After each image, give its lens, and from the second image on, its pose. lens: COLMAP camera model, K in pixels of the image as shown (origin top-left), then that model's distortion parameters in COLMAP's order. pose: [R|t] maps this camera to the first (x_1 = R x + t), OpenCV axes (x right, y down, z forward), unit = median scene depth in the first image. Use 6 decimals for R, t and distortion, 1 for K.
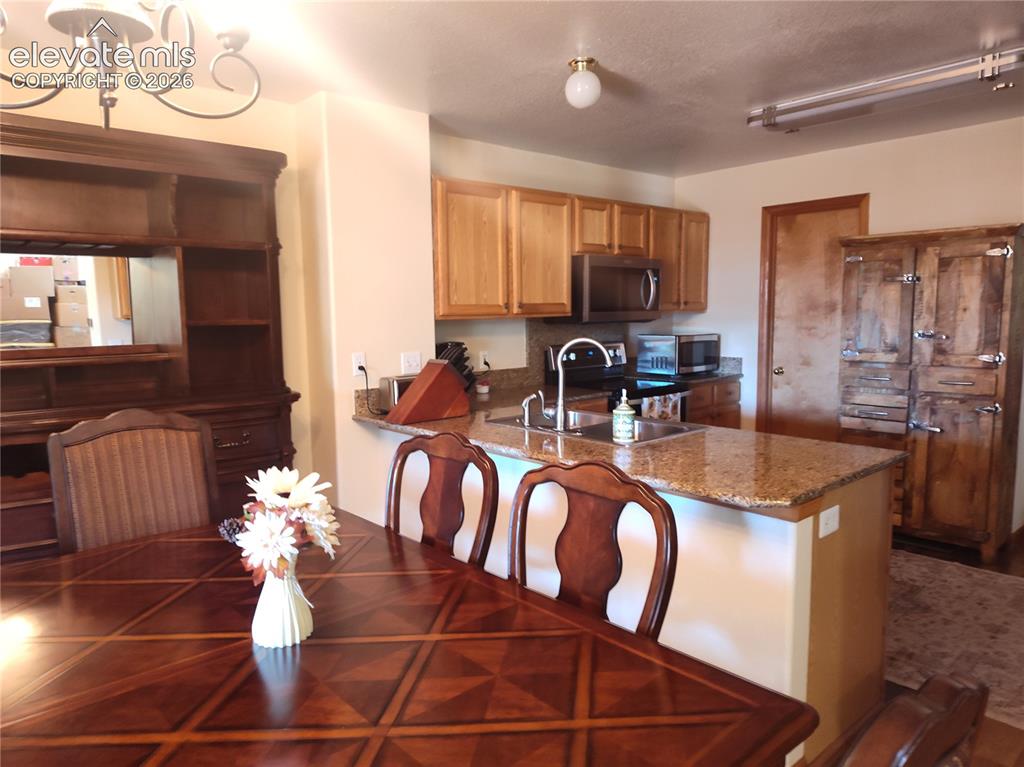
lens RADIAL K [[706.8, 0, 512.0], [0, 706.8, 383.5], [0, 0, 1]] dist [0.016914, -0.001539]
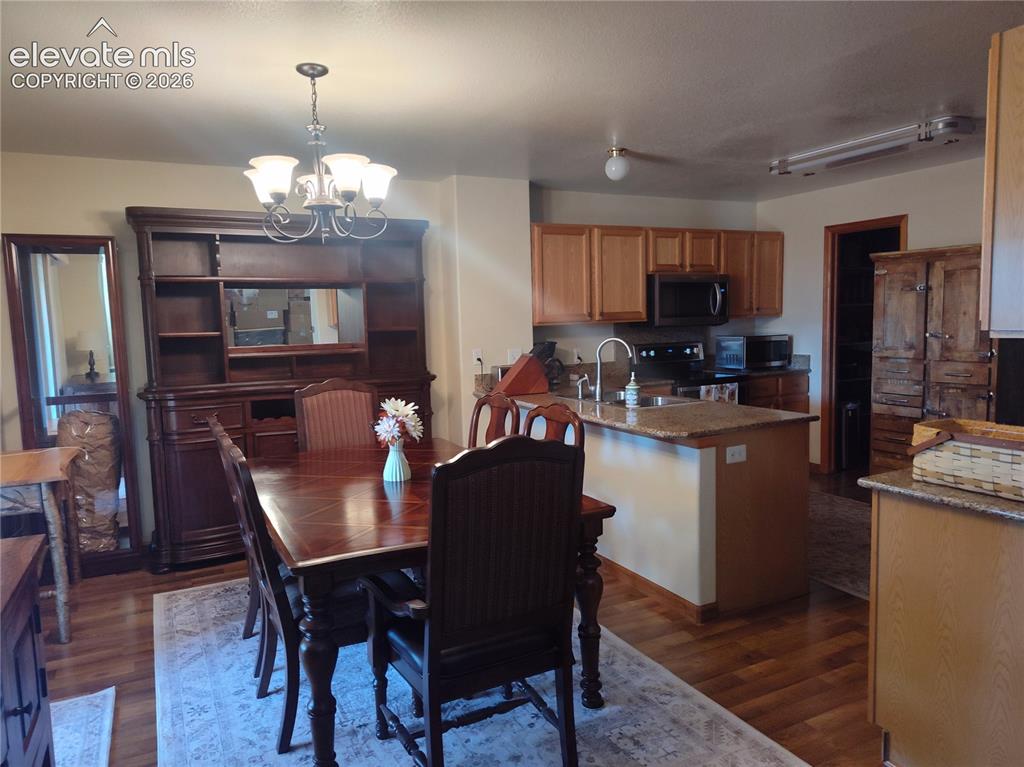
lens RADIAL K [[694.0, 0, 495.3], [0, 694.0, 383.1], [0, 0, 1]] dist [0.022112, -0.024863]
pose [[0.962883, 0.013829, -0.269564, 0.180031], [-0.014614, 0.999893, -0.000905, 0.024138], [0.269522, 0.004811, 0.962982, -0.320506]]
